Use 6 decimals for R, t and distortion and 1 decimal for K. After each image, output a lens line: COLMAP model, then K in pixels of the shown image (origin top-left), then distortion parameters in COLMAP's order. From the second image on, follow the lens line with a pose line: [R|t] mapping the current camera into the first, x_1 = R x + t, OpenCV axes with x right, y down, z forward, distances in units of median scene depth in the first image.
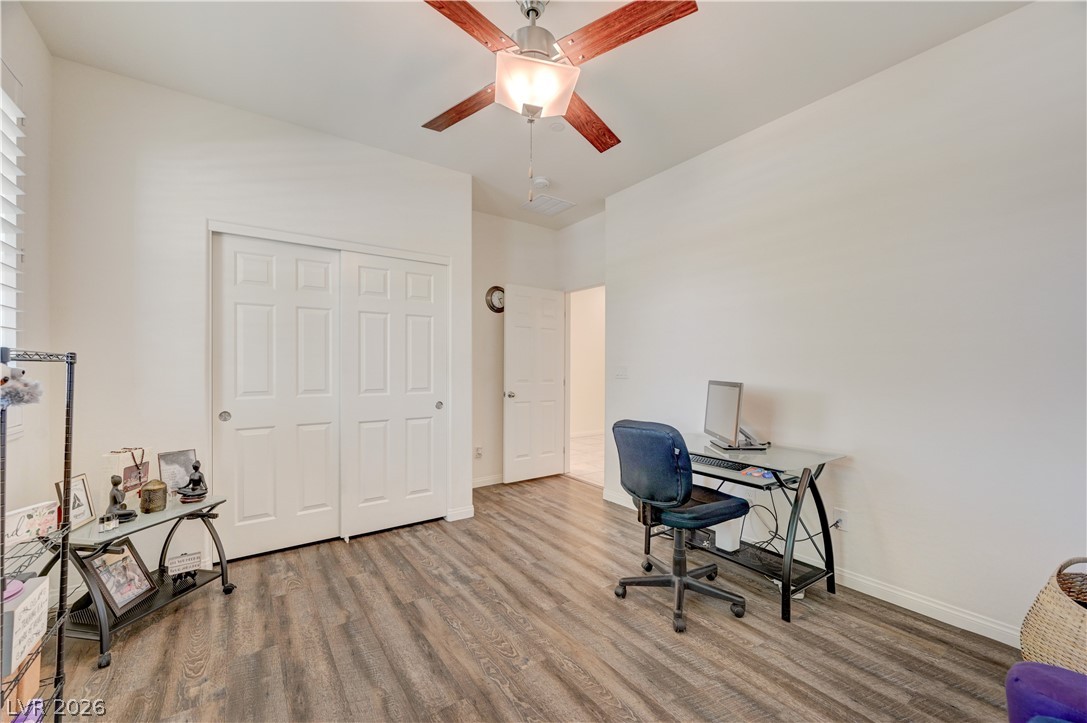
lens RADIAL K [[427.6, 0, 544.0], [0, 427.6, 362.5], [0, 0, 1]] dist [-0.001728, -0.000244]
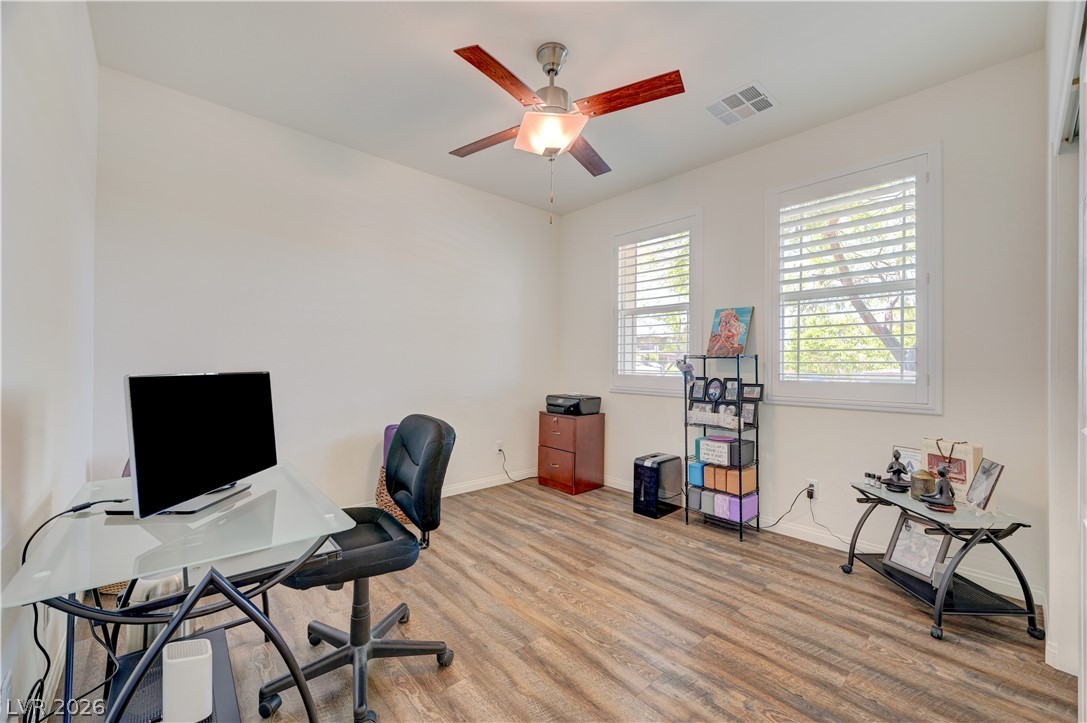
lens RADIAL K [[427.6, 0, 546.2], [0, 427.6, 365.5], [0, 0, 1]] dist [-0.001728, -0.000244]
pose [[-0.992708, -0.012226, -0.119924, 0.112483], [-0.010364, 0.999816, -0.016140, 0.052307], [0.120100, -0.014779, -0.992652, 1.958925]]
